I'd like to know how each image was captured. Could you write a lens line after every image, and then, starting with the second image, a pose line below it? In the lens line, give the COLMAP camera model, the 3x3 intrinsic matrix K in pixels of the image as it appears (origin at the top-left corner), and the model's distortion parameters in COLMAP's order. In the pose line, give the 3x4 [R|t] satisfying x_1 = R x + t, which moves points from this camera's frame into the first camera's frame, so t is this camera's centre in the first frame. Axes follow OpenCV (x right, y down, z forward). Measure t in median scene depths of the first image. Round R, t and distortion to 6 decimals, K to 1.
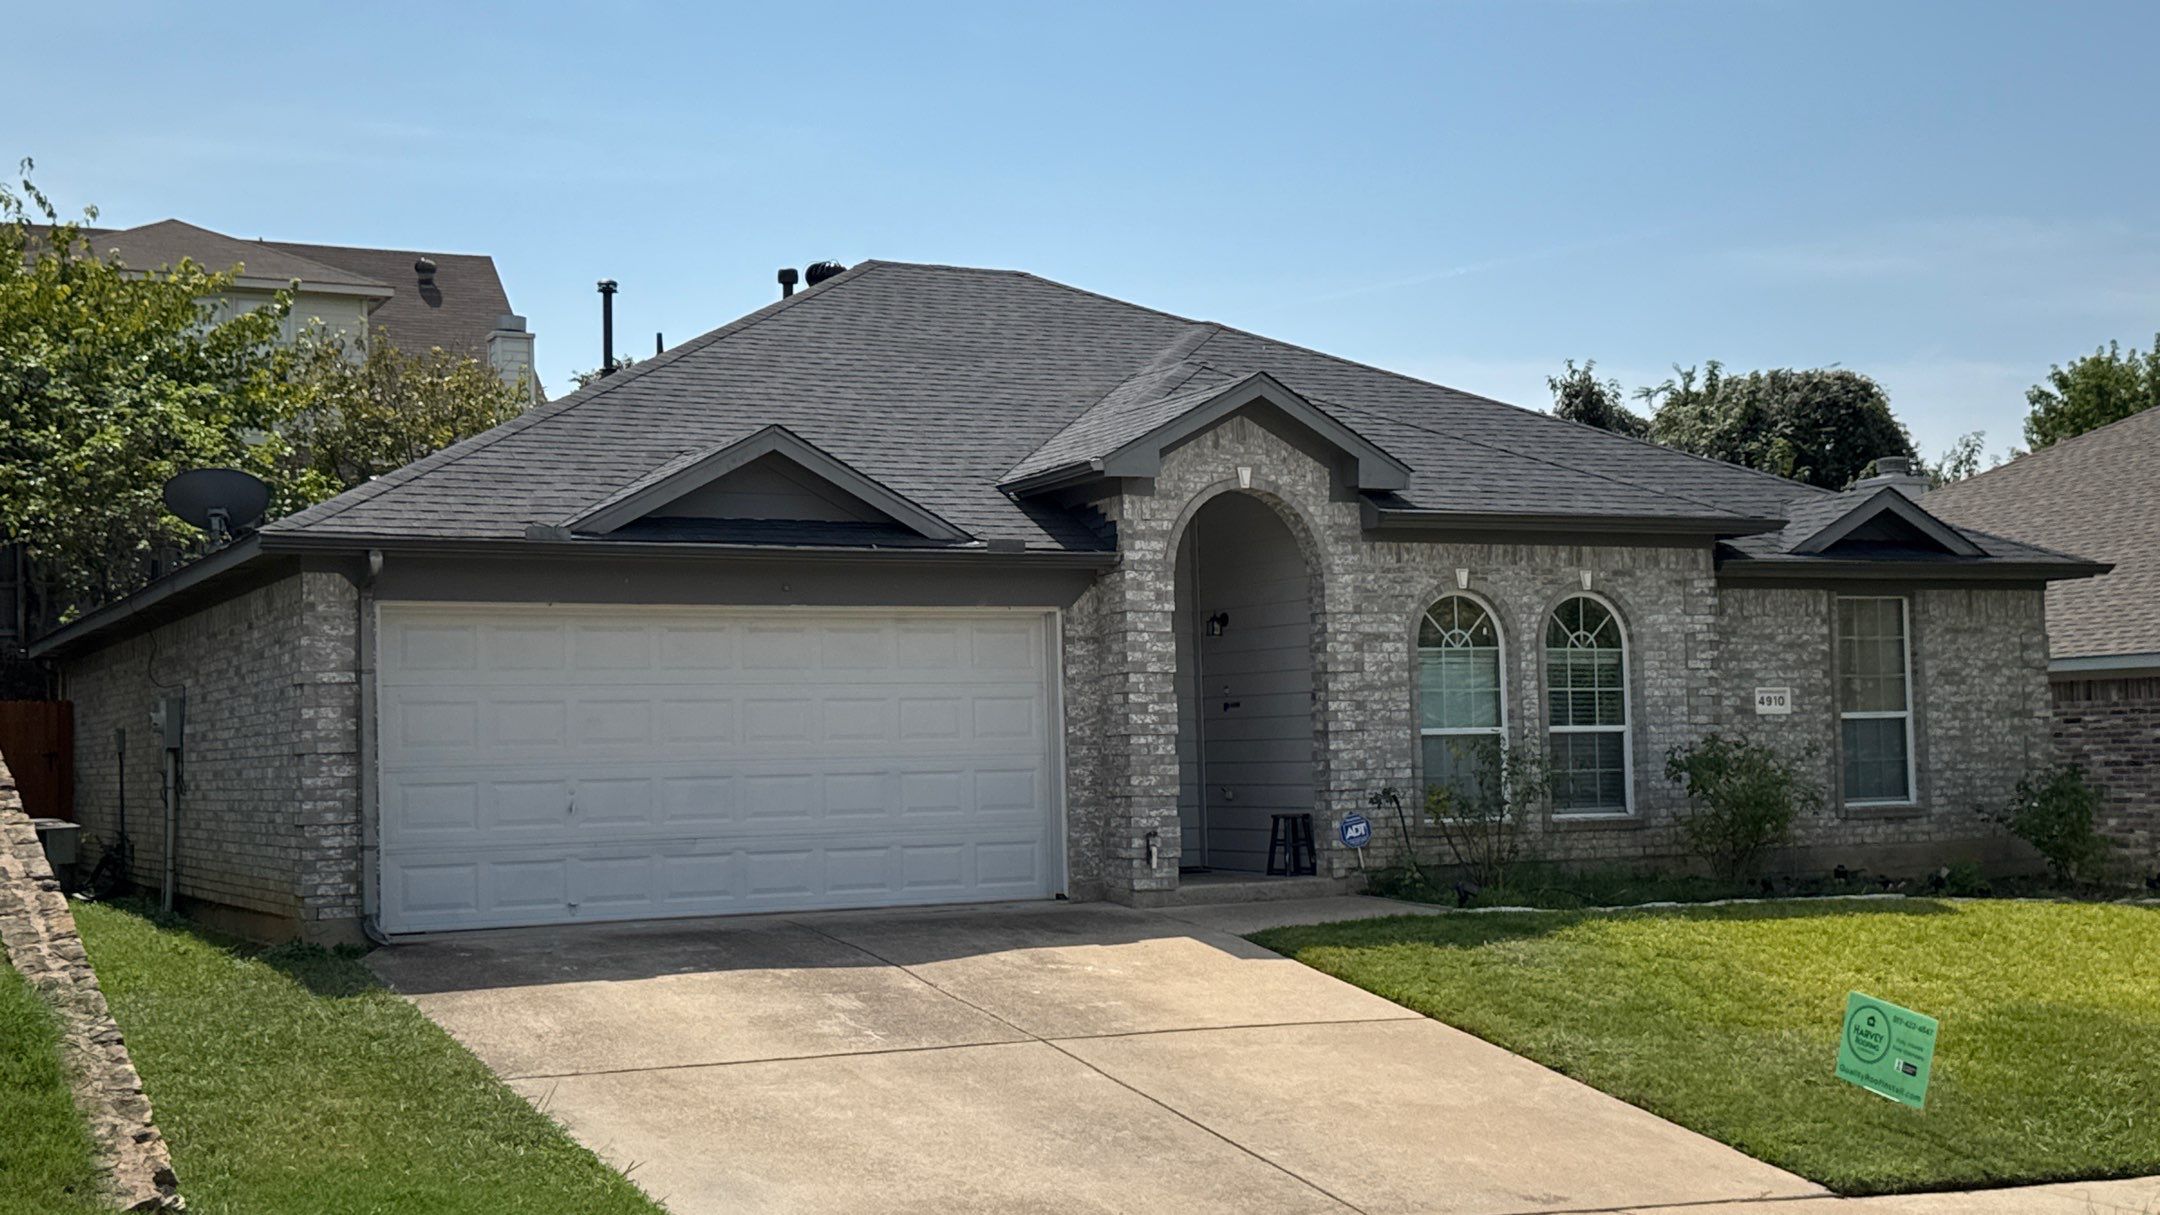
lens RADIAL K [[2344.4, 0, 1080.0], [0, 2344.4, 607.5], [0, 0, 1]] dist [0.130181, -0.001688]
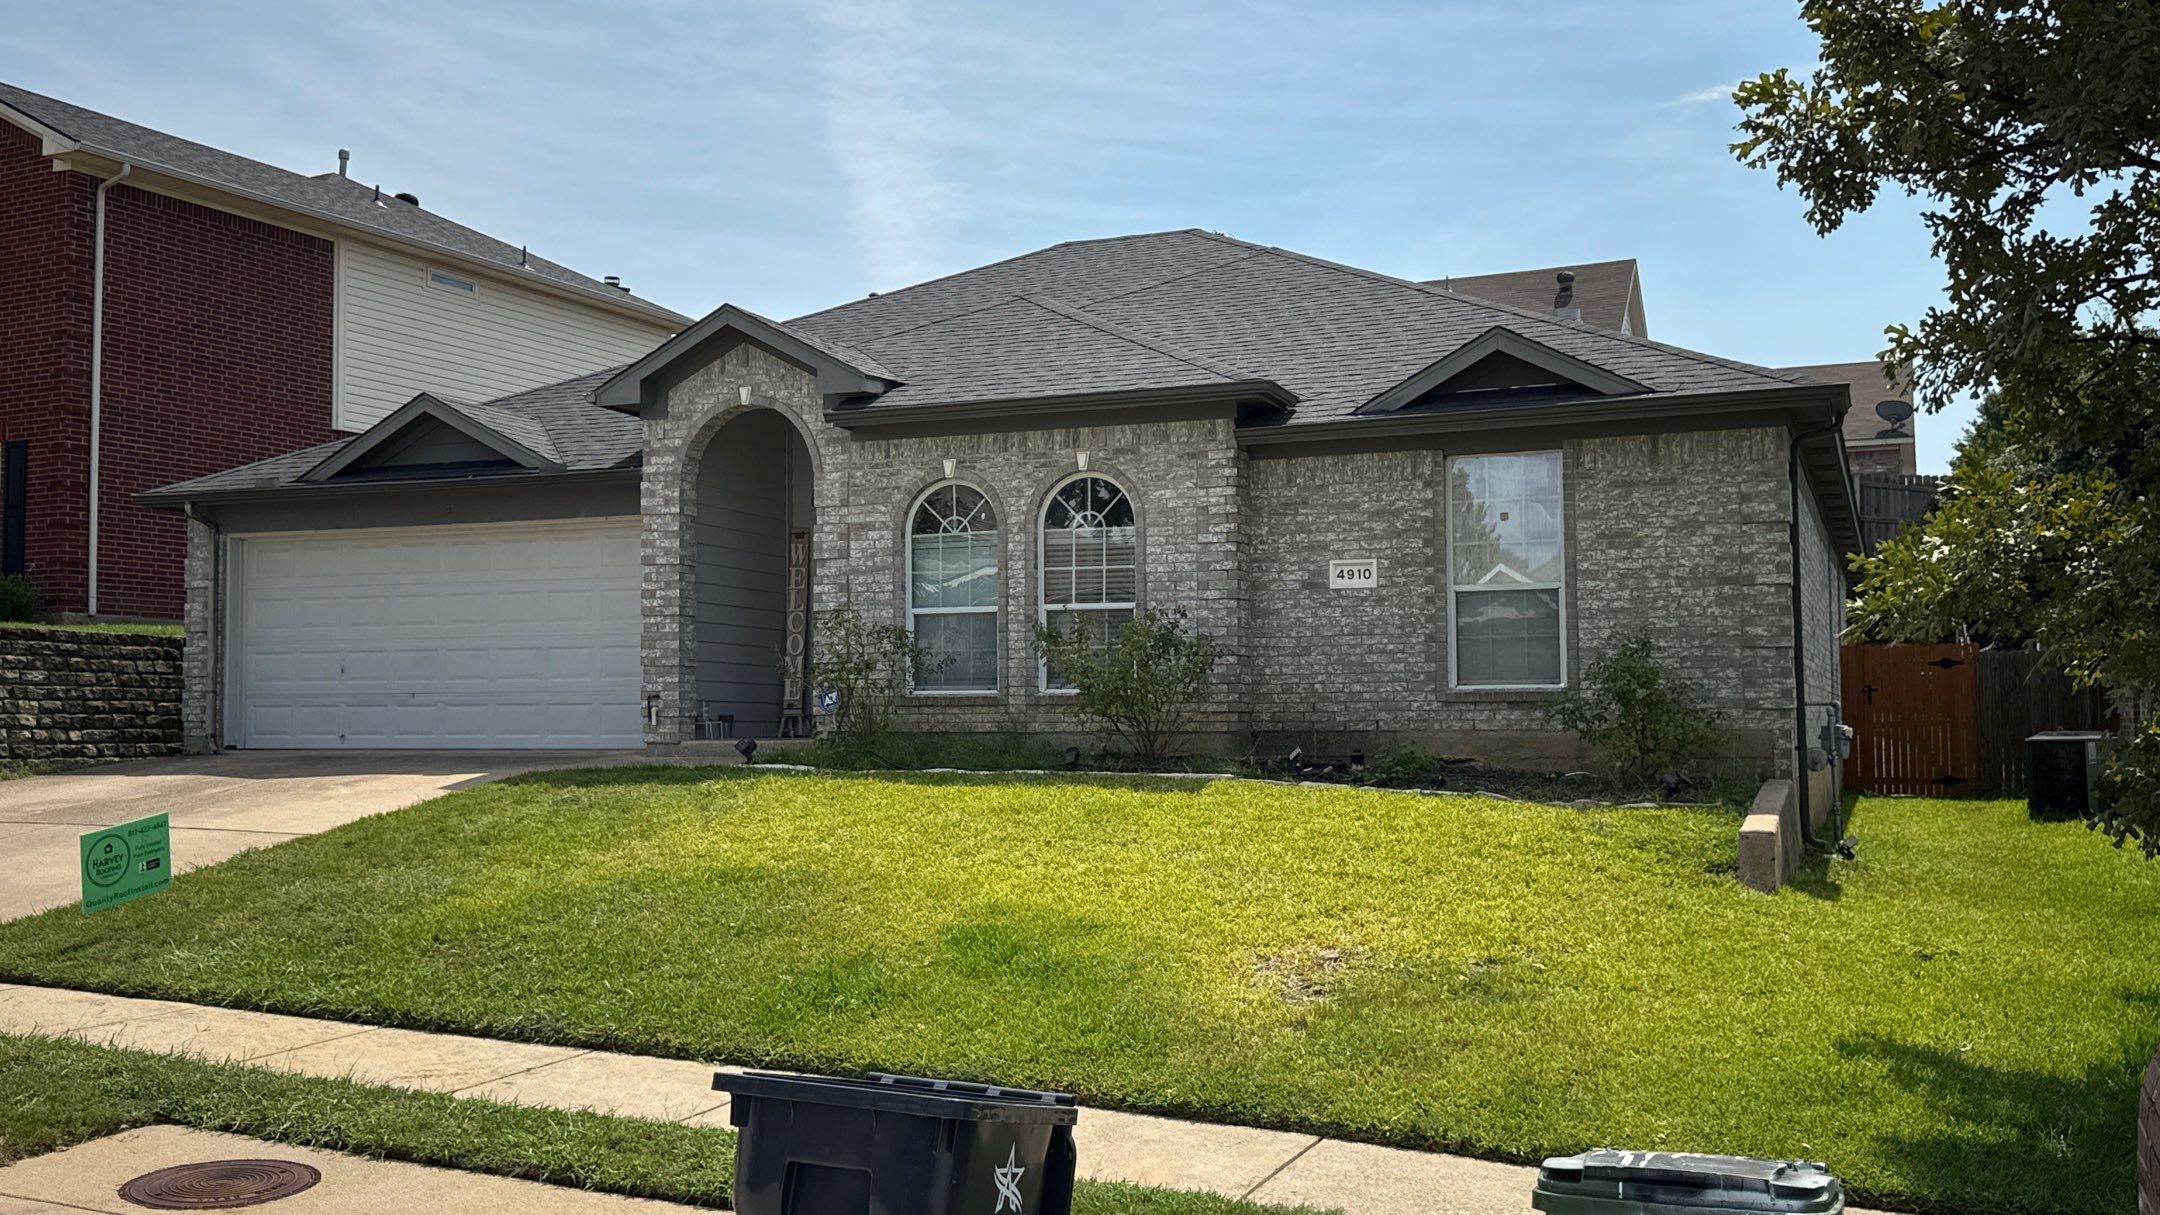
lens RADIAL K [[1842.6, 0, 1080.0], [0, 1842.6, 607.5], [0, 0, 1]] dist [0.121716, -0.005718]
pose [[0.685441, -0.021669, -0.727806, 0.805109], [0.035733, 0.999354, 0.003898, 0.049466], [0.727251, -0.028678, 0.685772, 0.456660]]
